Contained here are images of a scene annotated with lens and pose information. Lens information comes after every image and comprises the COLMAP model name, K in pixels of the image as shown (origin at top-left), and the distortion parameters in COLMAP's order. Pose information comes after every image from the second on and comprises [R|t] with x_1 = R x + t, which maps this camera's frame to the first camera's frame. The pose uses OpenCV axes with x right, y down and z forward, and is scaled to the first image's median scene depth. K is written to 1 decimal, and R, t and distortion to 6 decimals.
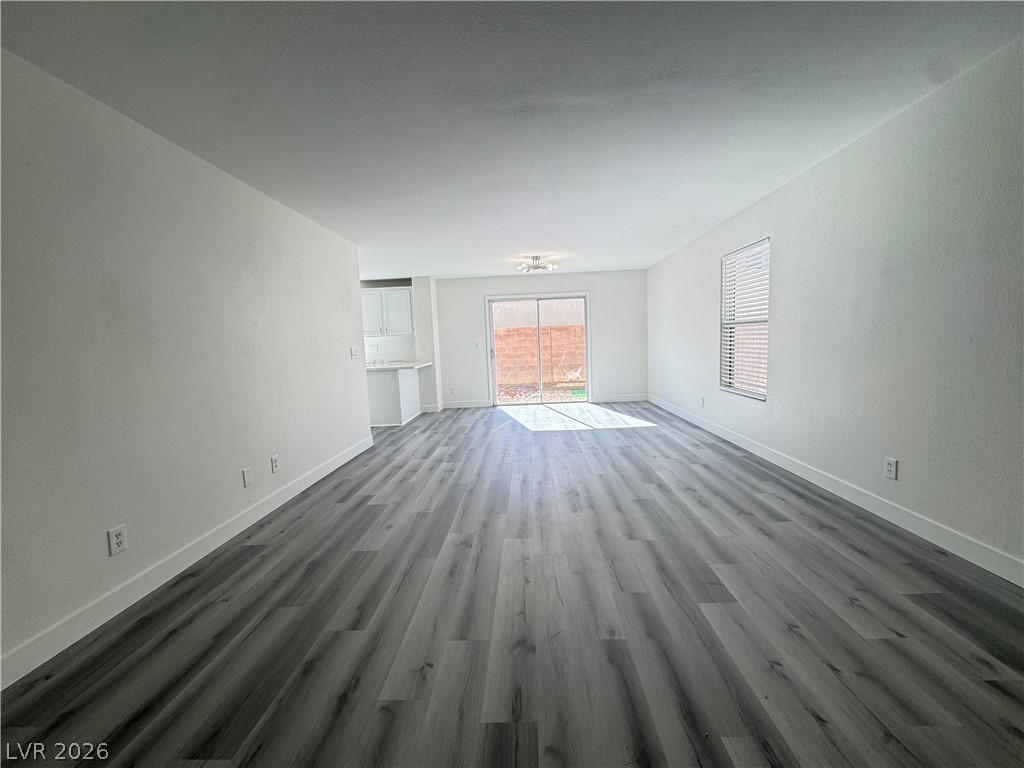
lens RADIAL K [[407.4, 0, 512.0], [0, 407.4, 384.0], [0, 0, 1]] dist [-0.001112, 0.000115]
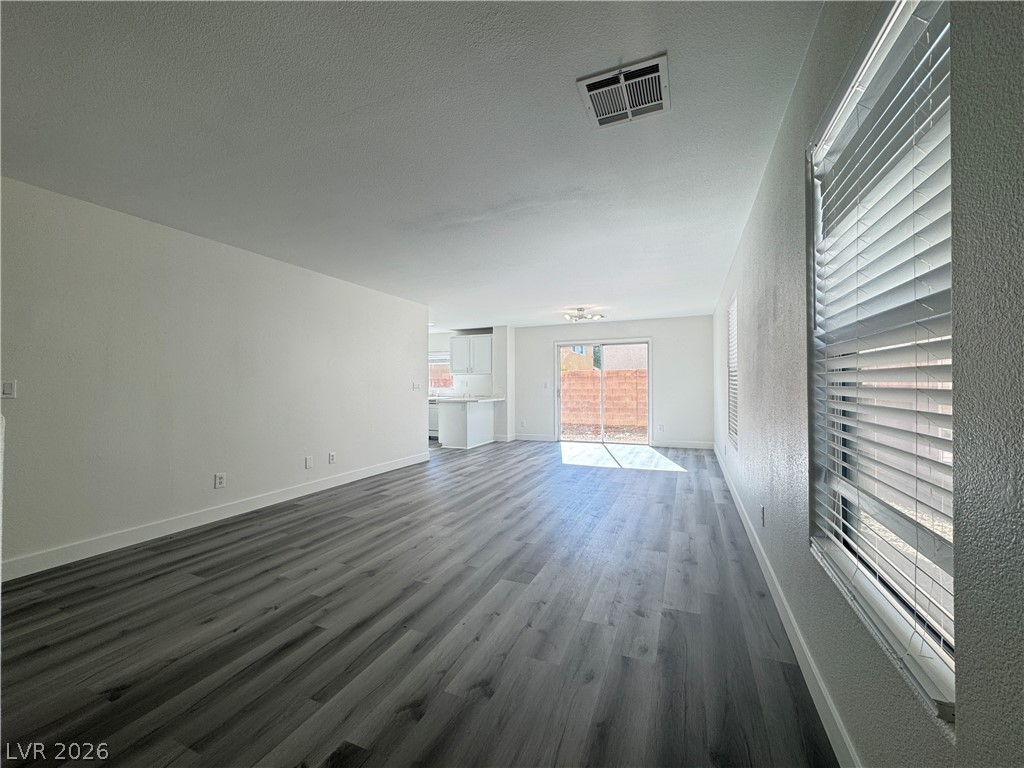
lens RADIAL K [[407.4, 0, 512.0], [0, 407.4, 384.0], [0, 0, 1]] dist [-0.001112, 0.000115]
pose [[0.932219, 0.036984, -0.360000, 0.543847], [-0.072219, 0.993767, -0.084919, 0.008419], [0.354615, 0.105162, 0.929080, -0.168615]]
